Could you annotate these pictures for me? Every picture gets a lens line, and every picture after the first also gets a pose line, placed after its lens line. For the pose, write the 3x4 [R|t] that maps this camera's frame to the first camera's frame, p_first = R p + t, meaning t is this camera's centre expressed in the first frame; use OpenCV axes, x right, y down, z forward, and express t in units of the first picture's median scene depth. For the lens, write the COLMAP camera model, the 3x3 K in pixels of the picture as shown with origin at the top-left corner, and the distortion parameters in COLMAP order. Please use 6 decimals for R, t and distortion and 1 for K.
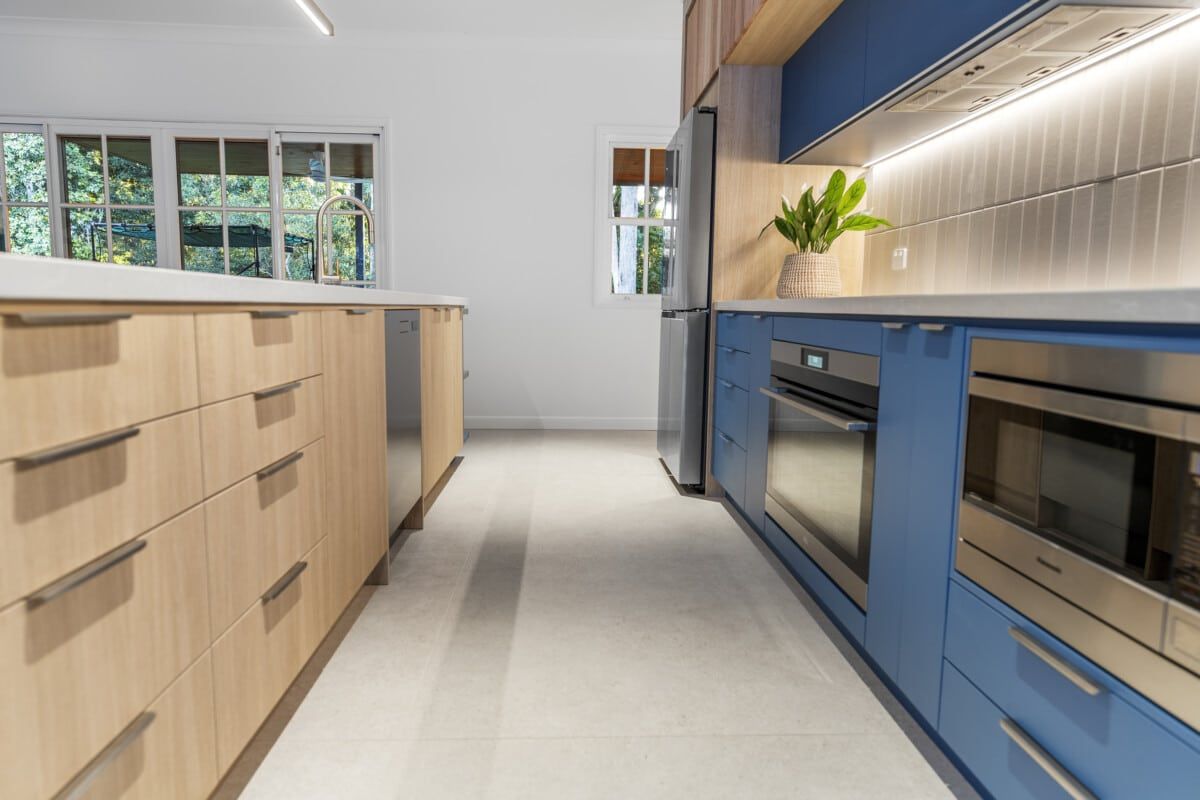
lens RADIAL K [[779.3, 0, 600.0], [0, 779.3, 400.0], [0, 0, 1]] dist [-0.001476, -0.000583]
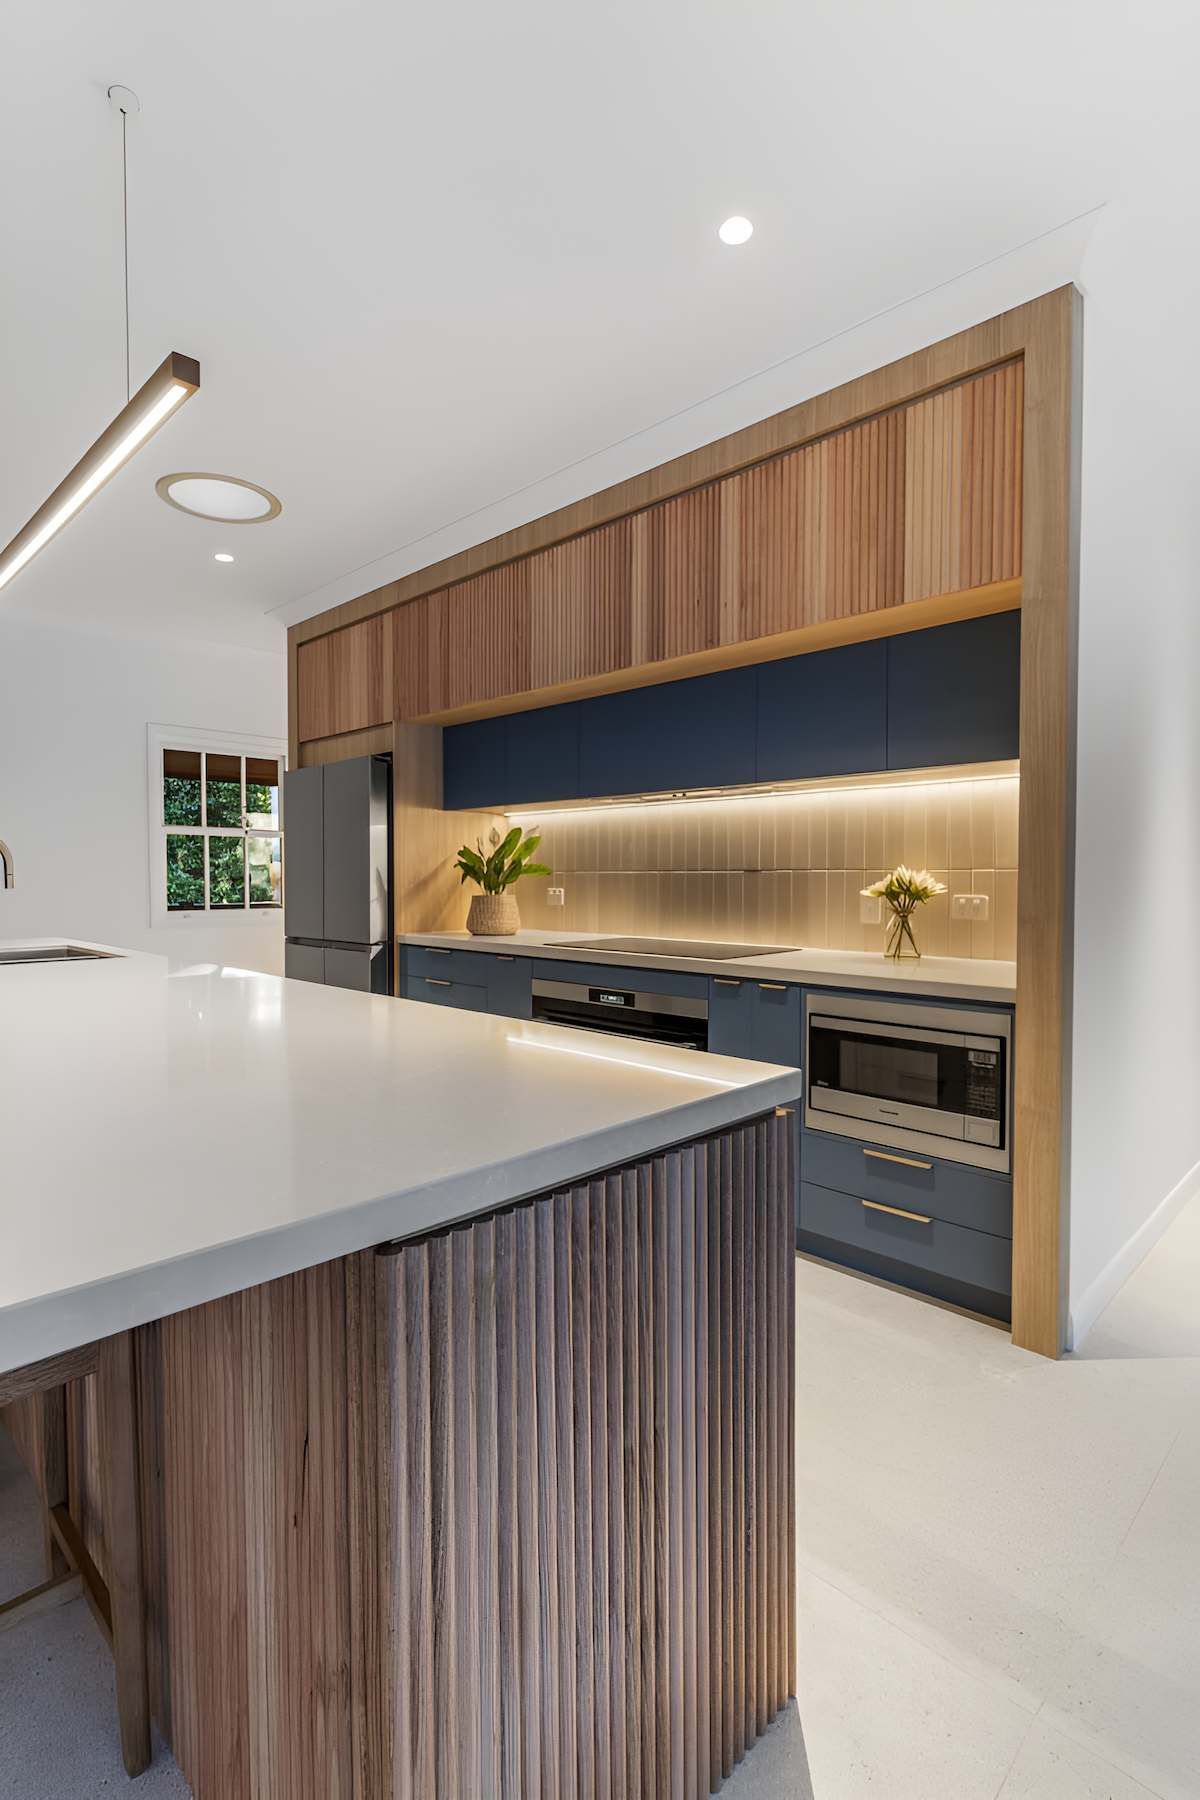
lens RADIAL K [[866.5, 0, 600.0], [0, 866.5, 900.0], [0, 0, 1]] dist [-0.000150, -0.000008]
pose [[0.736546, -0.032630, 0.675600, -0.606367], [0.091747, 0.994424, -0.051995, -0.117732], [-0.670136, 0.100281, 0.735433, -0.083065]]
